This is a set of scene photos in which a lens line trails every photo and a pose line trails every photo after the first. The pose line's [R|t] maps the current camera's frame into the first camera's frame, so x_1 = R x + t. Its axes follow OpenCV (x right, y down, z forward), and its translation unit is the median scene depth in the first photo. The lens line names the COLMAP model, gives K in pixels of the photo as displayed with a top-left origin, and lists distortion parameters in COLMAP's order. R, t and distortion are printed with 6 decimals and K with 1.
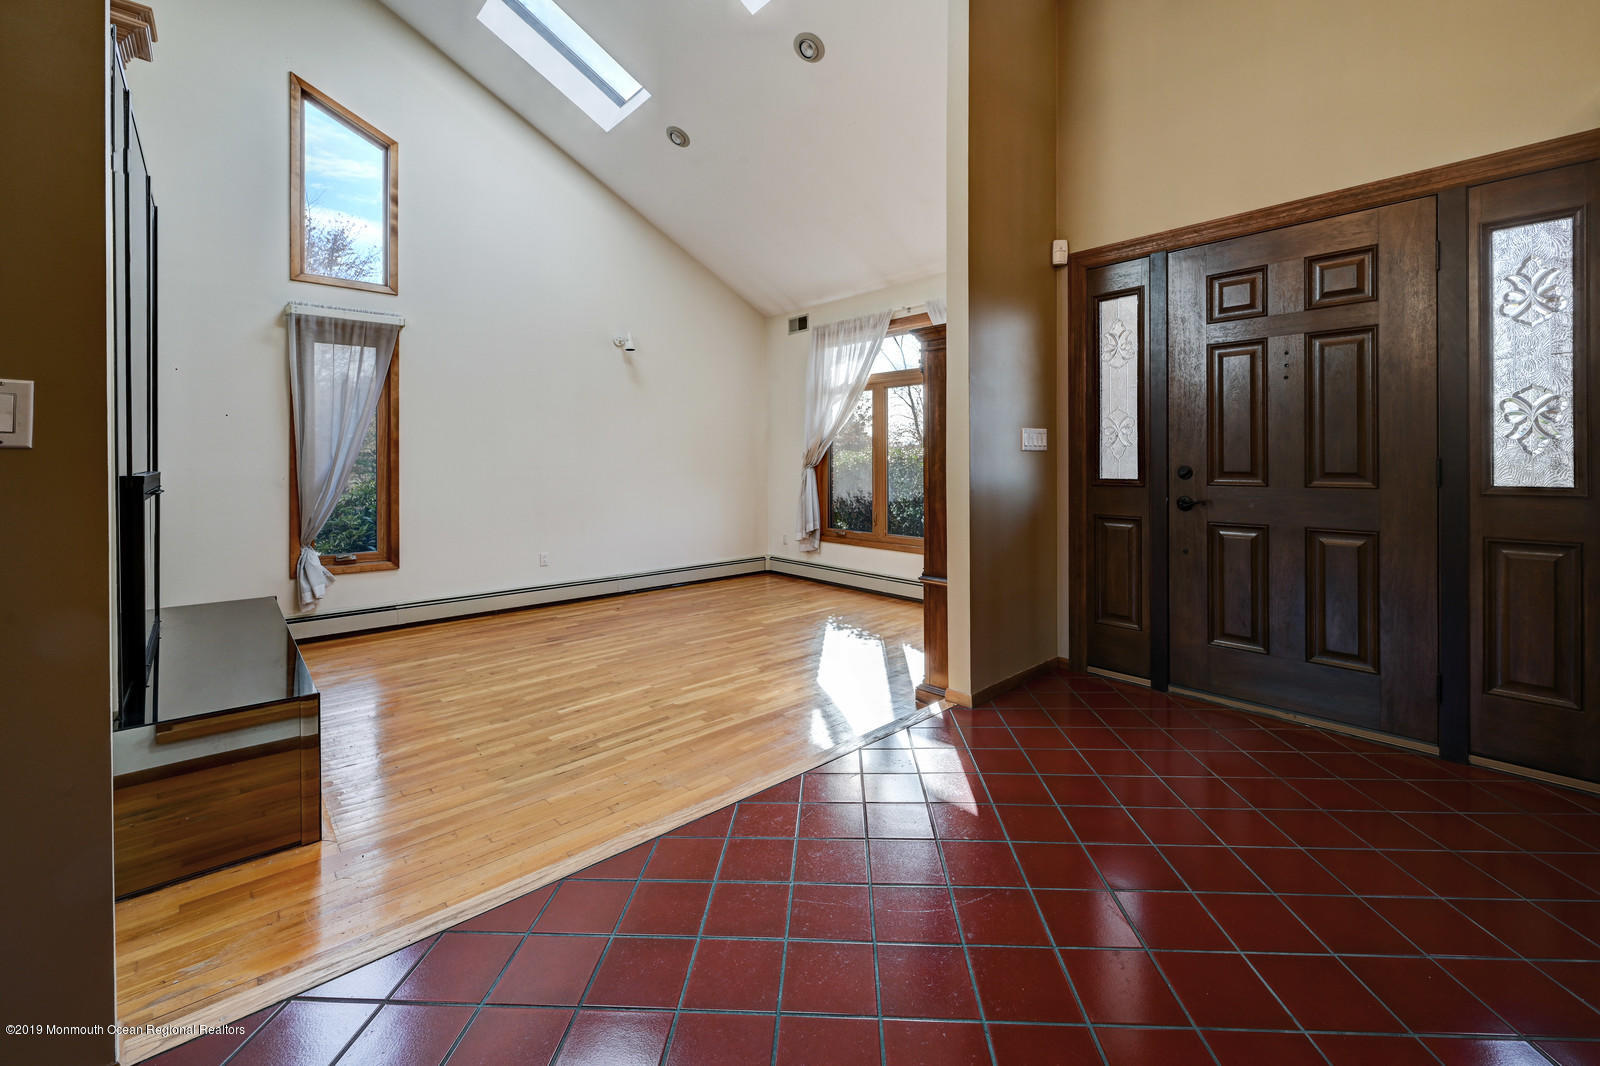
lens RADIAL K [[656.7, 0, 800.6], [0, 656.7, 469.5], [0, 0, 1]] dist [0.001020, -0.000141]
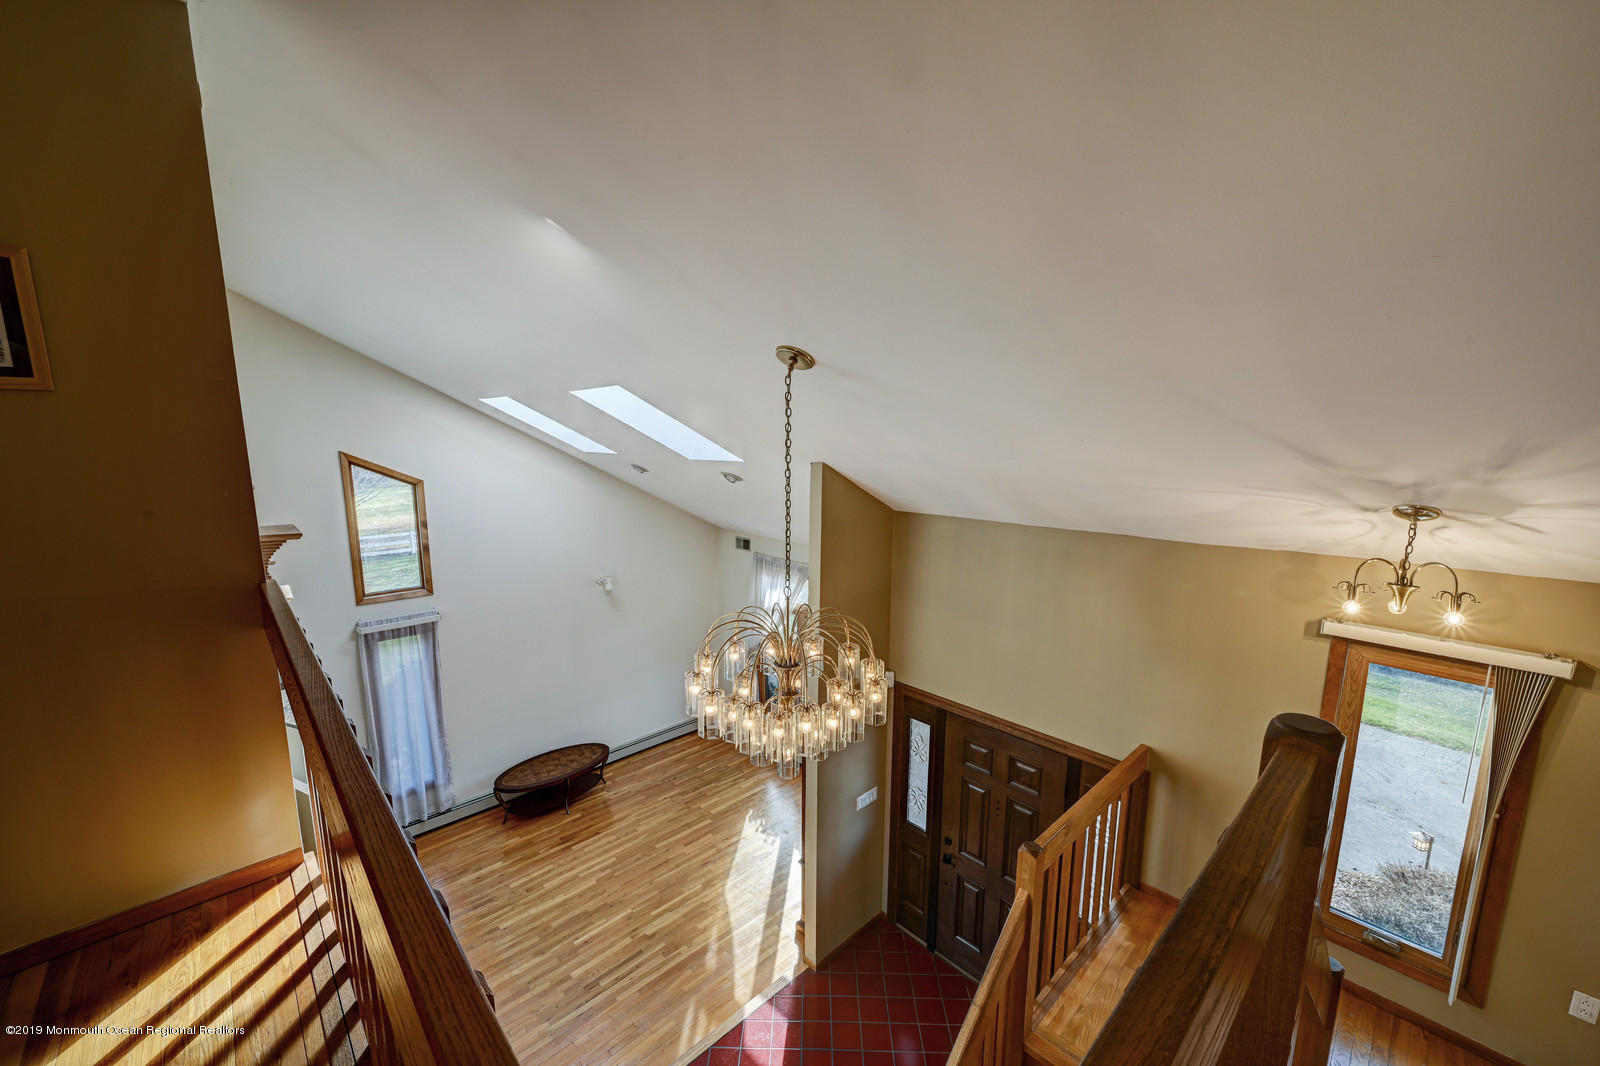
lens RADIAL K [[656.7, 0, 800.1], [0, 656.7, 489.7], [0, 0, 1]] dist [0.001020, -0.000141]
pose [[0.999813, 0.003694, 0.018975, 0.145413], [-0.006832, 0.985750, 0.168079, -0.949430], [-0.018084, -0.168177, 0.985591, -0.398788]]
